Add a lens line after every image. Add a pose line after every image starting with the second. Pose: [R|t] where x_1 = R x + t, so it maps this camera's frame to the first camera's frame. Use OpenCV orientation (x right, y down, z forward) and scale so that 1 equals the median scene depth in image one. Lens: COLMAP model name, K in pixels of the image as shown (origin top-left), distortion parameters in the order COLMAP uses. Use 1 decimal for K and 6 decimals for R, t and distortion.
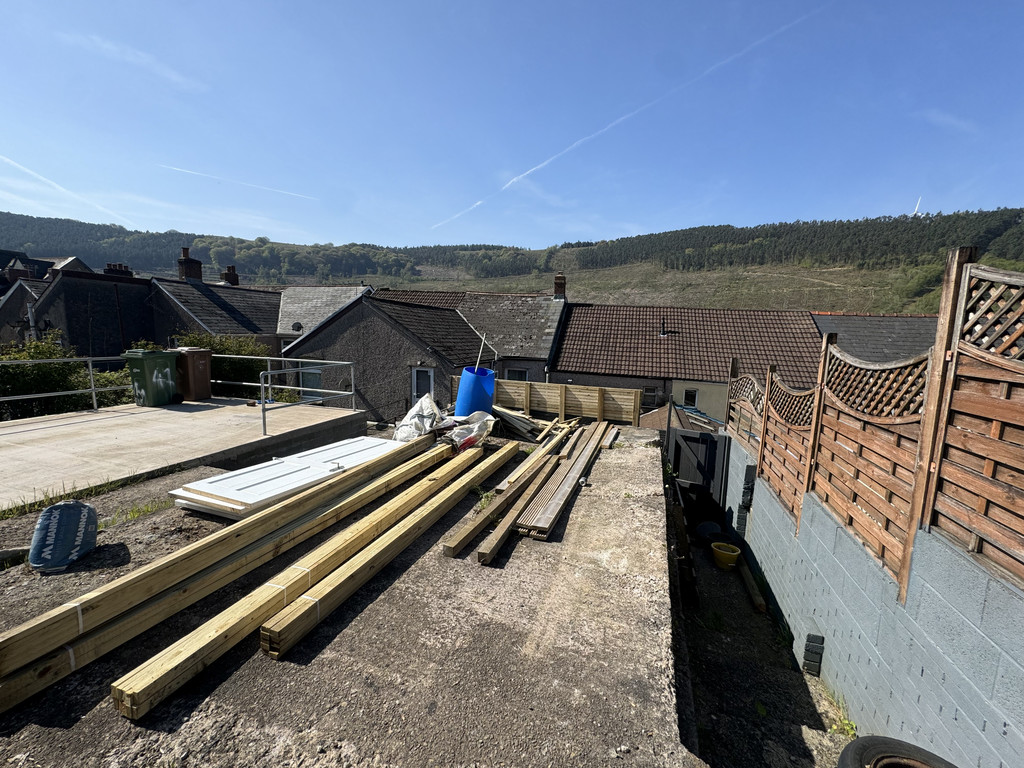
lens RADIAL K [[424.8, 0, 510.0], [0, 424.8, 382.6], [0, 0, 1]] dist [-0.005939, 0.000246]
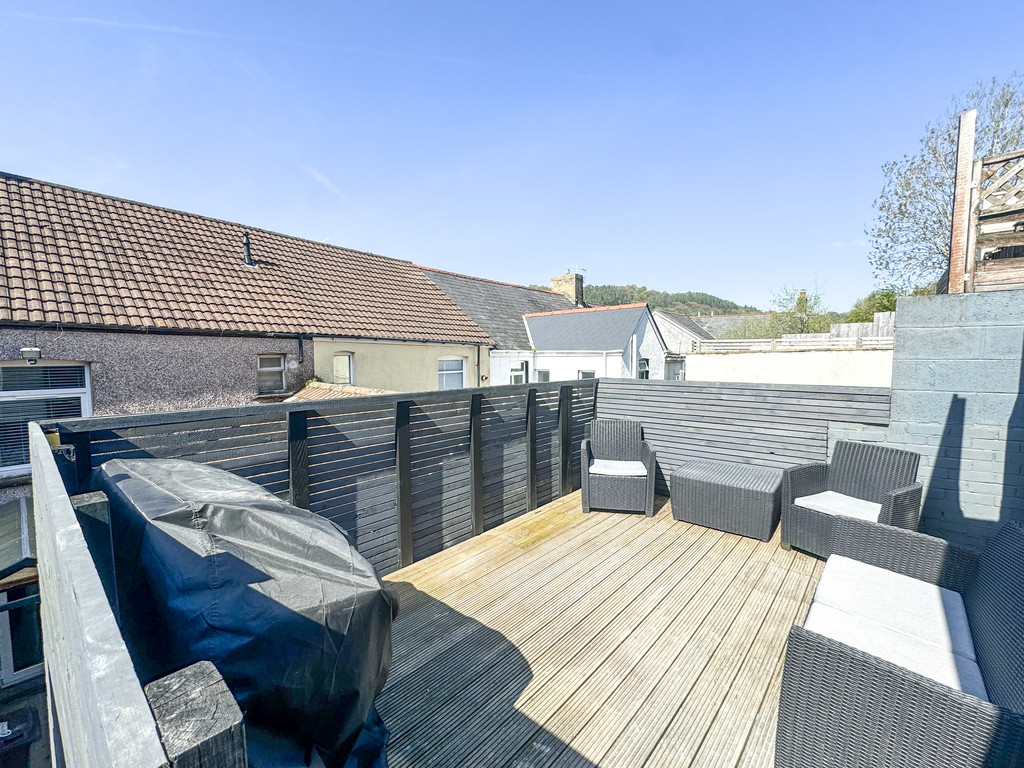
lens RADIAL K [[424.8, 0, 510.0], [0, 424.8, 382.6], [0, 0, 1]] dist [-0.005939, 0.000246]
pose [[0.411852, -0.100120, 0.905734, -0.011055], [0.129340, 0.990306, 0.050656, 0.052984], [-0.902025, 0.096285, 0.420809, 0.523875]]
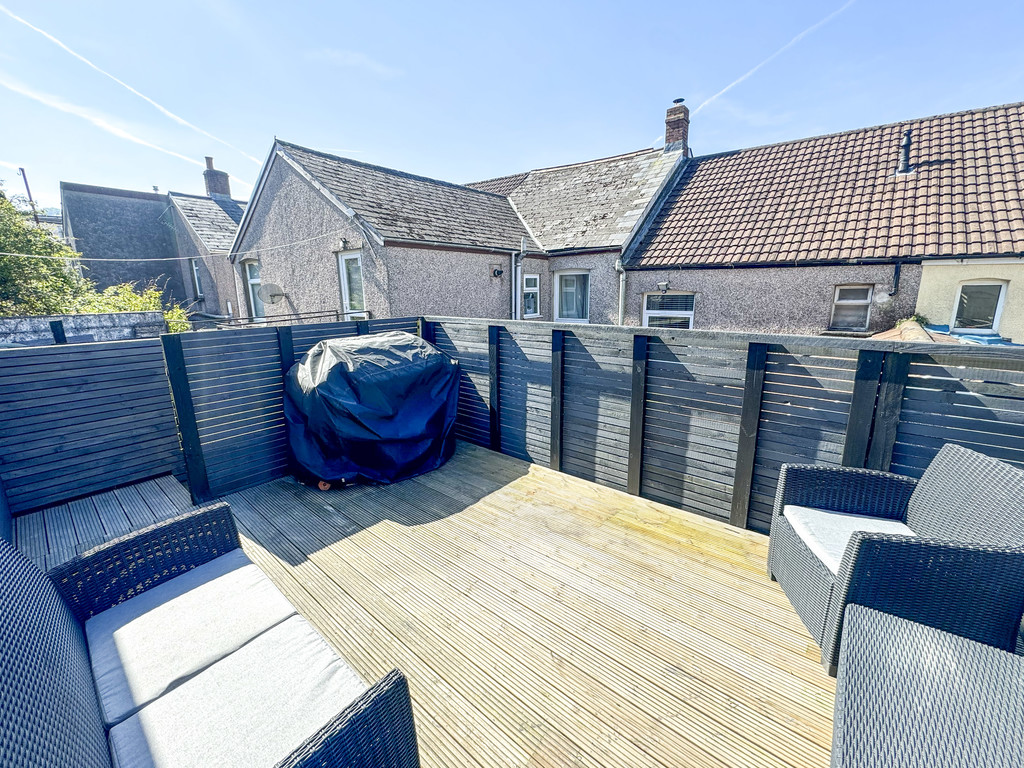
lens RADIAL K [[424.8, 0, 510.0], [0, 424.8, 382.6], [0, 0, 1]] dist [-0.005939, 0.000246]
pose [[0.915695, 0.037514, -0.400119, 0.181628], [-0.003096, 0.996263, 0.086322, 0.071001], [0.401862, -0.077806, 0.912389, 0.450017]]
